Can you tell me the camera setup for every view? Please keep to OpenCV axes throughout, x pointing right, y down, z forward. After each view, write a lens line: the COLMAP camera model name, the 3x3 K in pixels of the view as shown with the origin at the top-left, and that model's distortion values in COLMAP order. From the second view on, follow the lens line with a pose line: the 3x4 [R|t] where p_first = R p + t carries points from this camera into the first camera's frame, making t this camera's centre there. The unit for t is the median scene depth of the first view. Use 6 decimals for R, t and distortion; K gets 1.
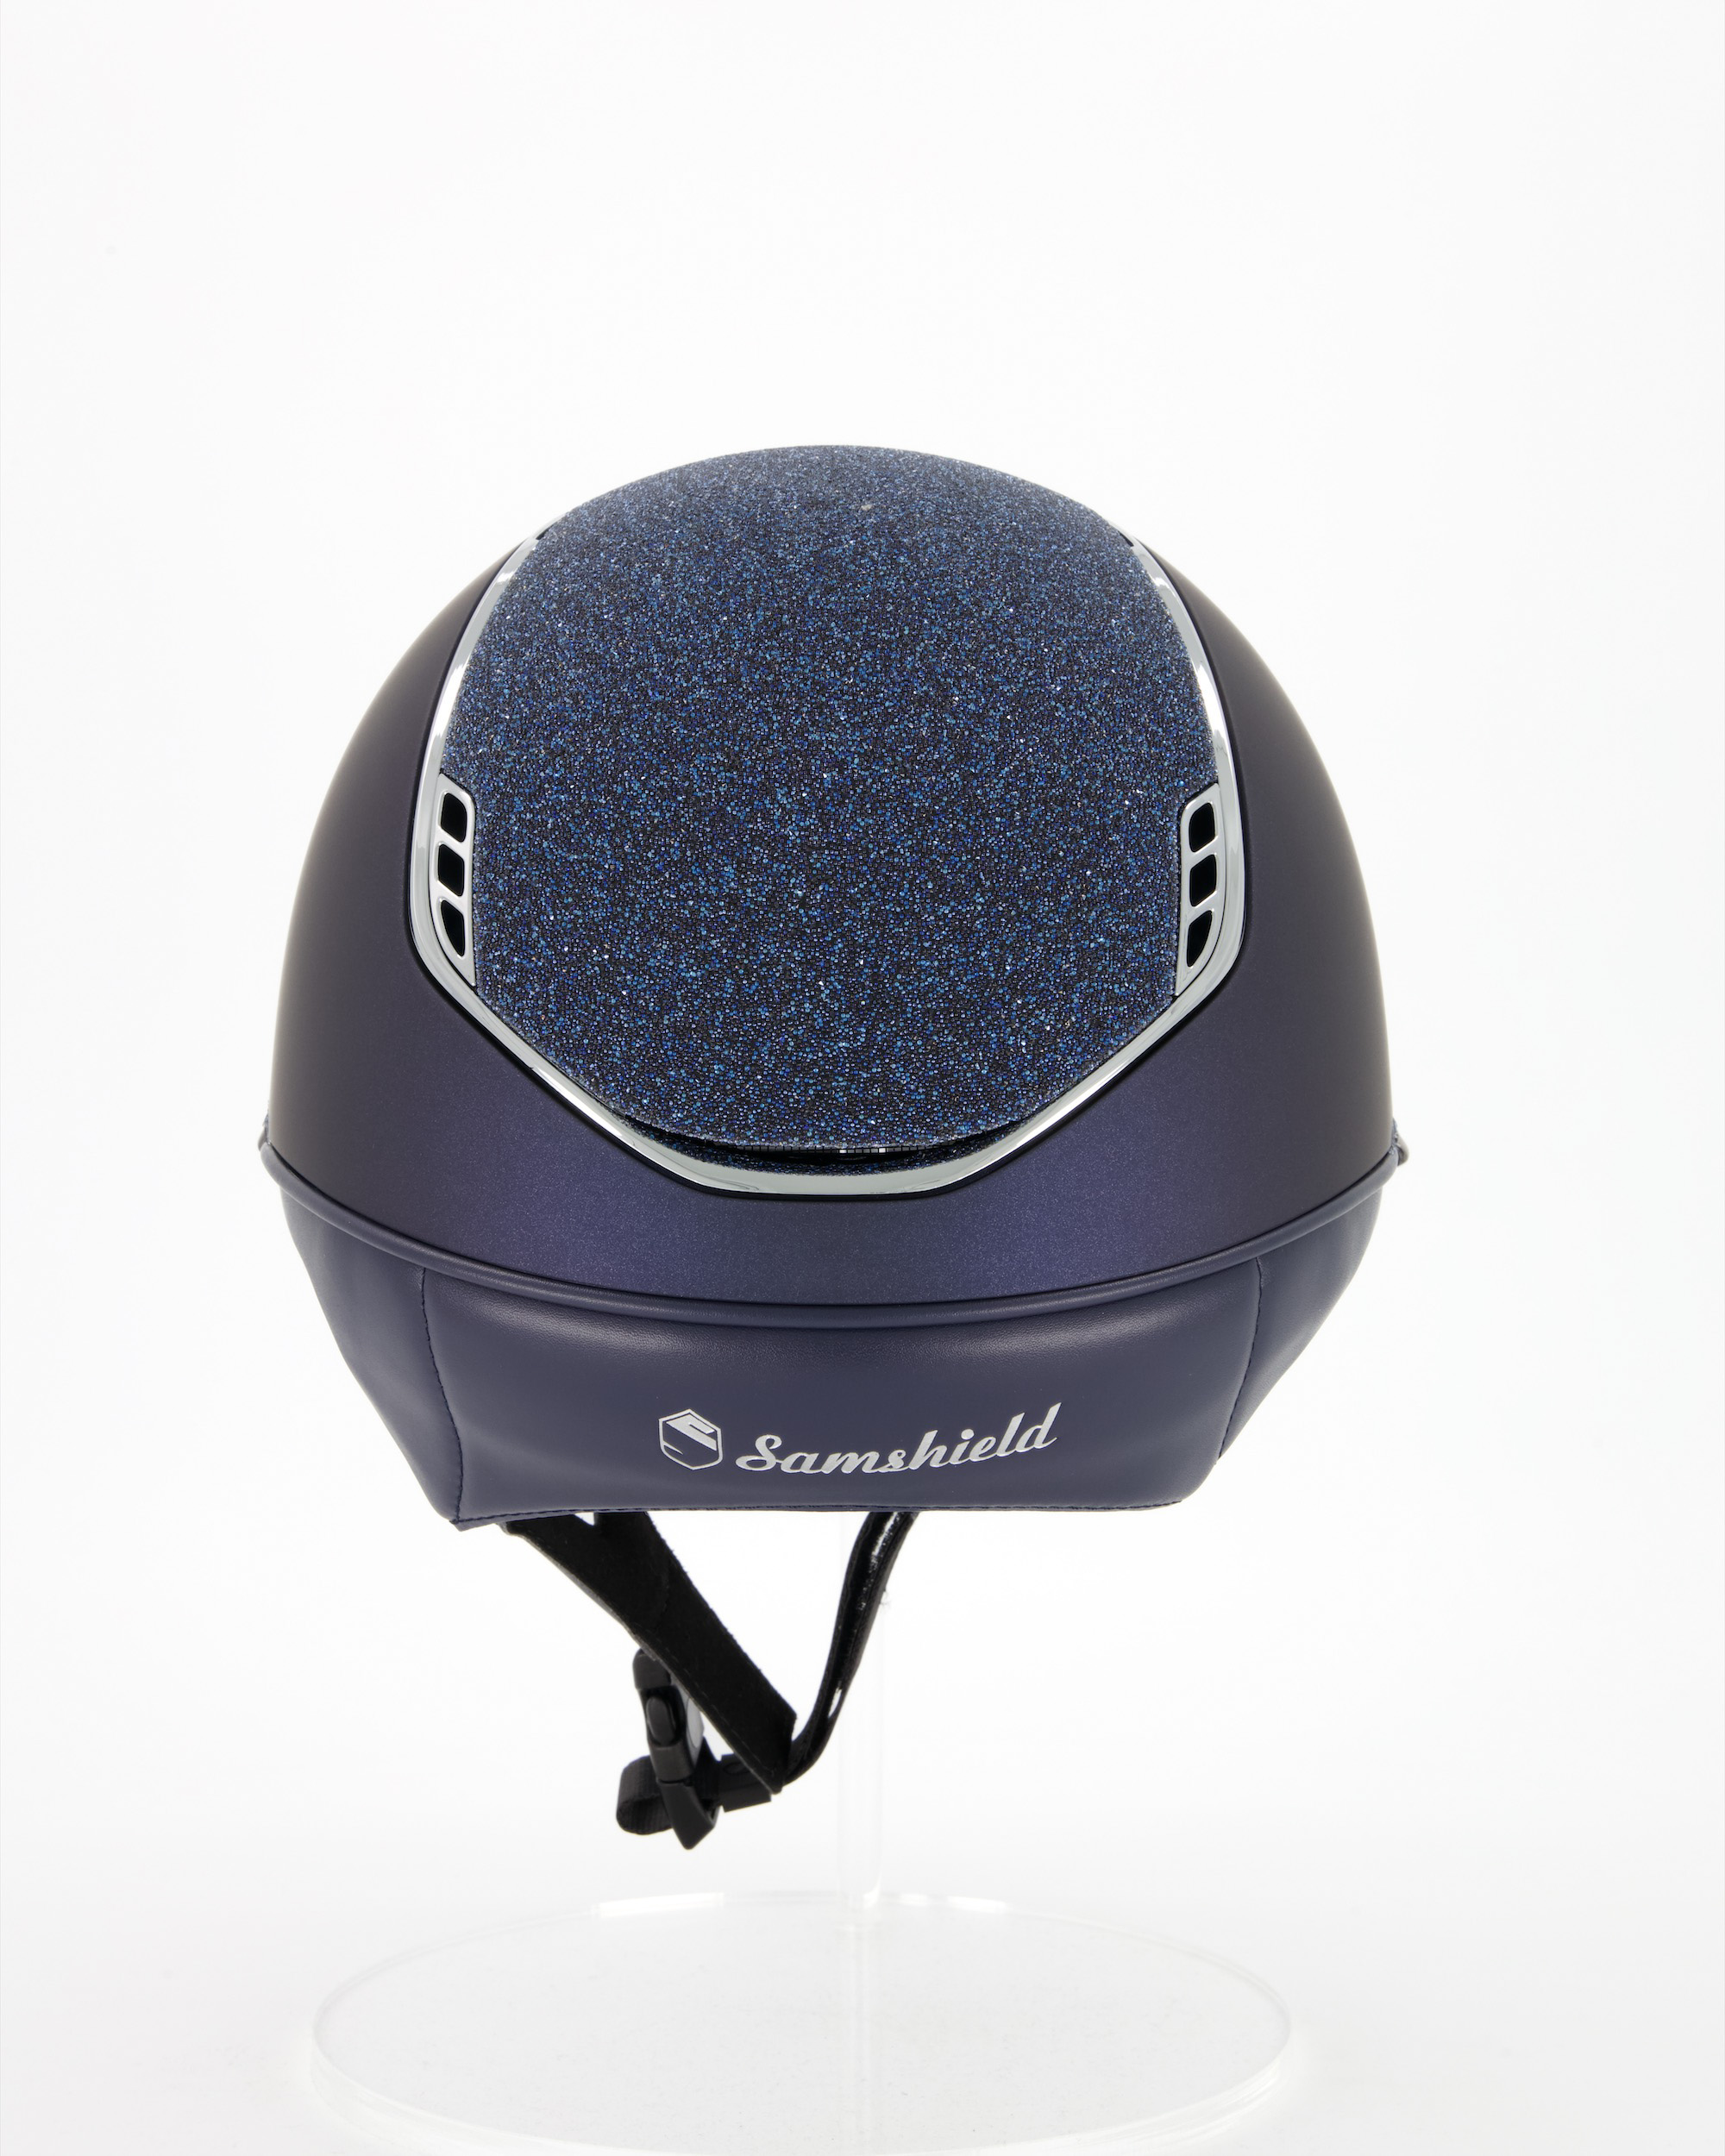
lens RADIAL K [[3599.8, 0, 859.9], [0, 3599.8, 1078.0], [0, 0, 1]] dist [-0.044991, 0.000000]
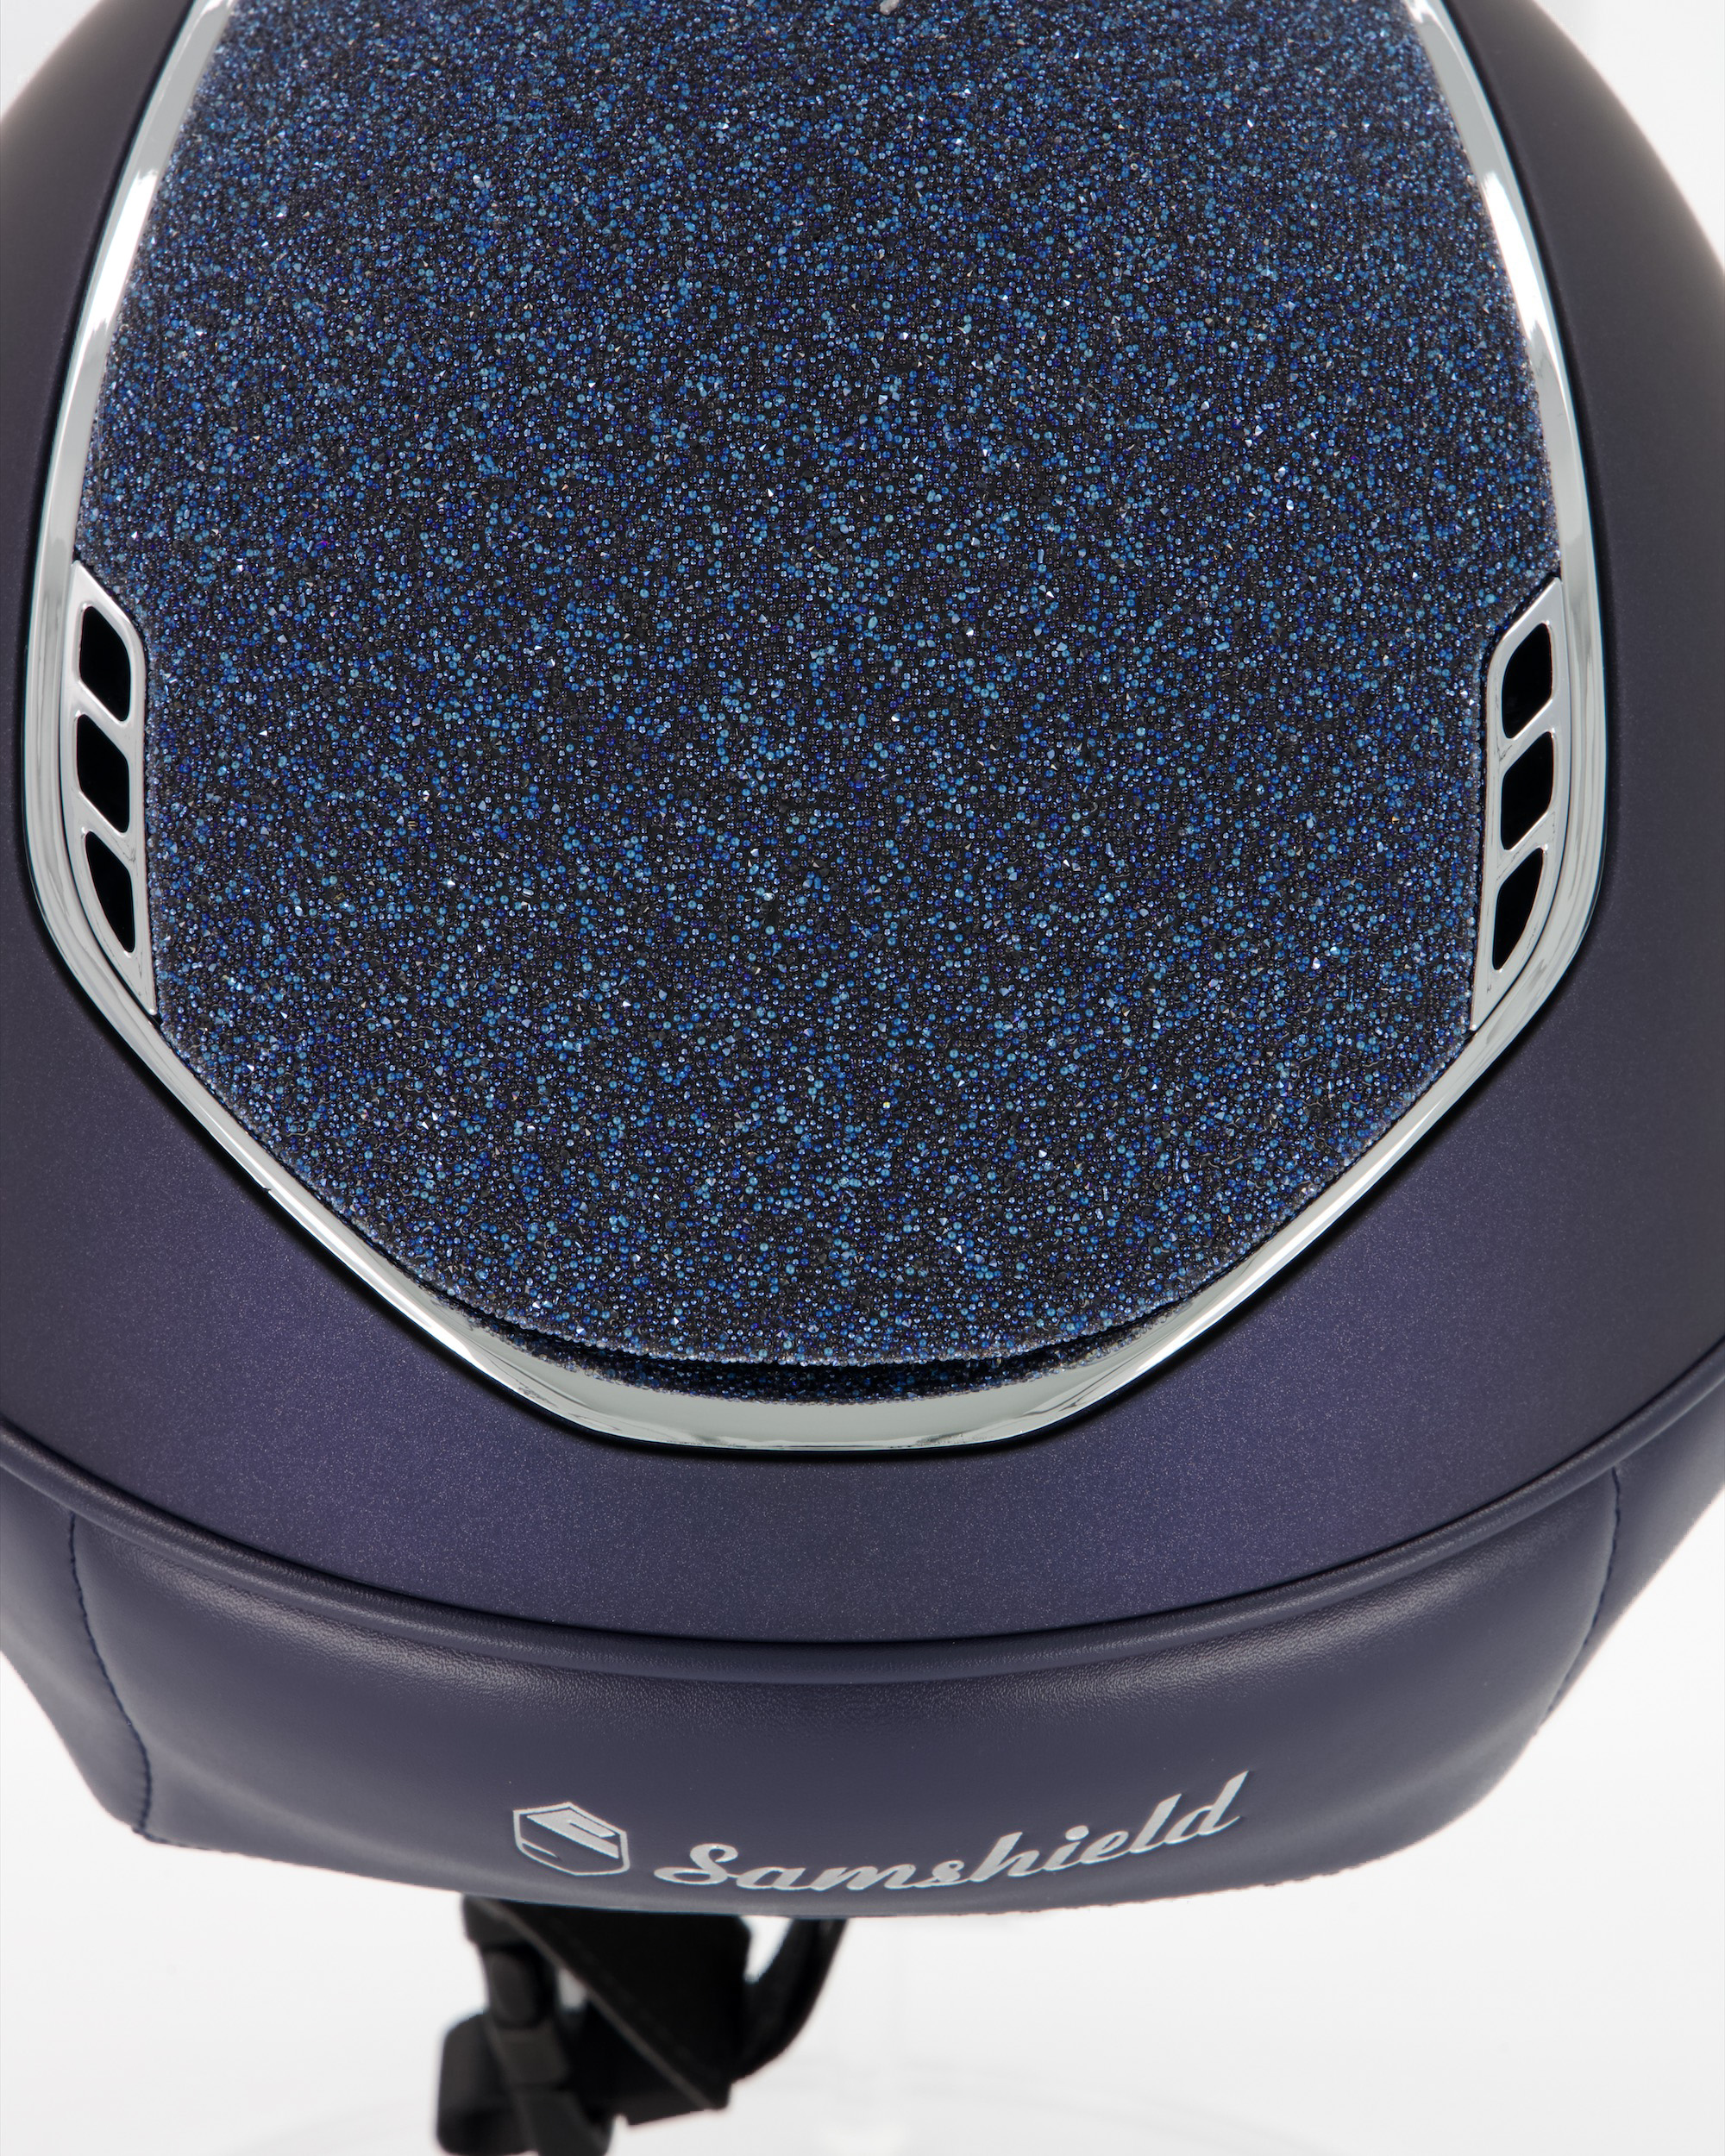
lens RADIAL K [[6704.6, 0, 858.6], [0, 6704.6, 1077.9], [0, 0, 1]] dist [0.230379, 0.000000]
pose [[0.999991, -0.002567, 0.003405, -0.006501], [0.001694, 0.971948, 0.235190, -0.252612], [-0.003913, -0.235182, 0.971944, 0.030974]]
